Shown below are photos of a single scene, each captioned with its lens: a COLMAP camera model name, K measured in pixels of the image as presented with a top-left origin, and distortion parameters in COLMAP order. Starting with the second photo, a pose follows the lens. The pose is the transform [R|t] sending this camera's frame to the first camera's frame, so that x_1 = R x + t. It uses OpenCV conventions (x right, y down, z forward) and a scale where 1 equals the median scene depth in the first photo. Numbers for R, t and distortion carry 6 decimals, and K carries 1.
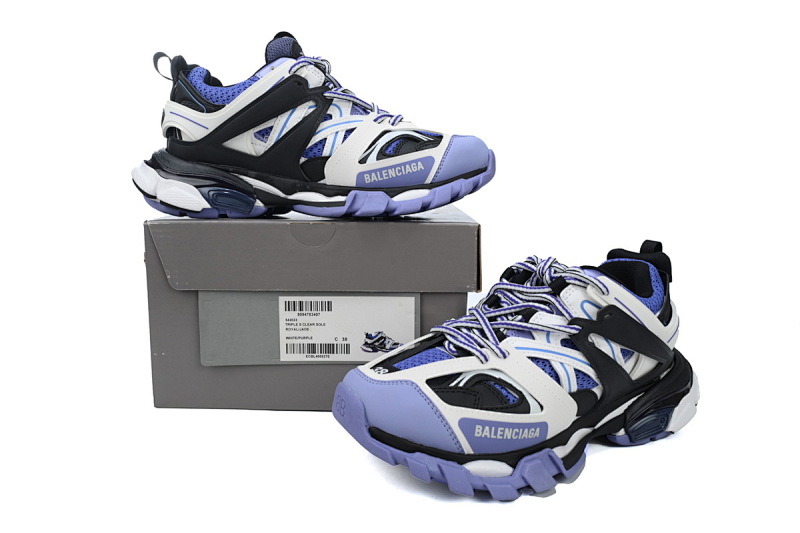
lens RADIAL K [[615.7, 0, 400.0], [0, 615.7, 266.5], [0, 0, 1]] dist [0.002941, -0.000910]
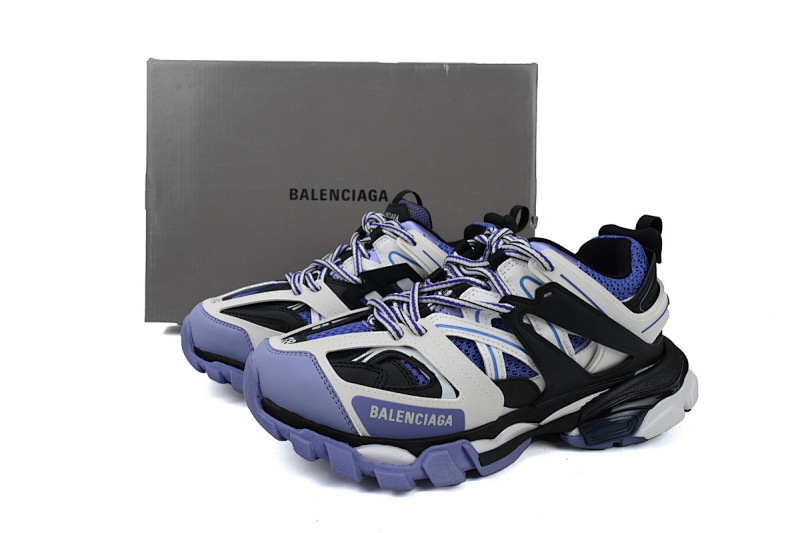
lens RADIAL K [[615.7, 0, 400.0], [0, 615.7, 266.5], [0, 0, 1]] dist [0.002941, -0.000910]
pose [[0.976259, 0.036255, -0.213550, 0.328562], [-0.033988, 0.999320, 0.014280, 0.036341], [0.213922, -0.006683, 0.976828, 0.115111]]
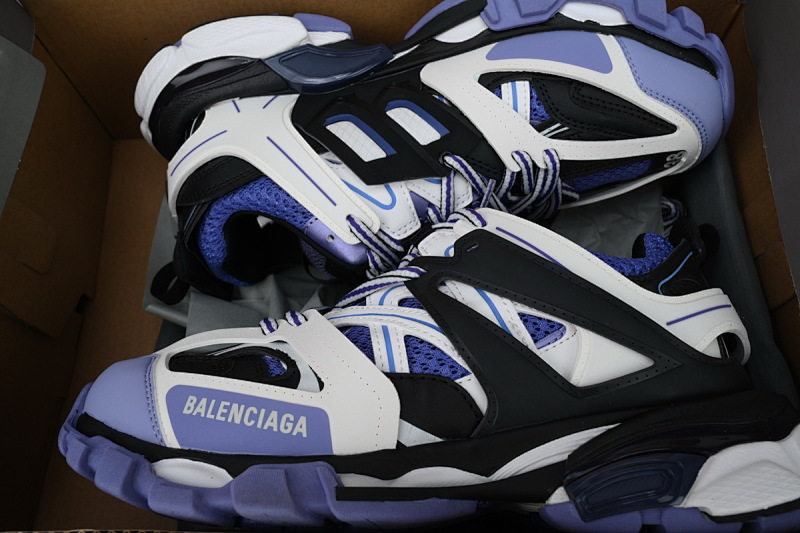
lens RADIAL K [[643.0, 0, 400.0], [0, 643.0, 266.5], [0, 0, 1]] dist [-0.000970, 0.000229]
pose [[0.836683, -0.209890, -0.505873, 0.599767], [-0.097109, 0.852166, -0.514181, 0.424170], [0.539010, 0.479331, 0.692611, 0.575348]]
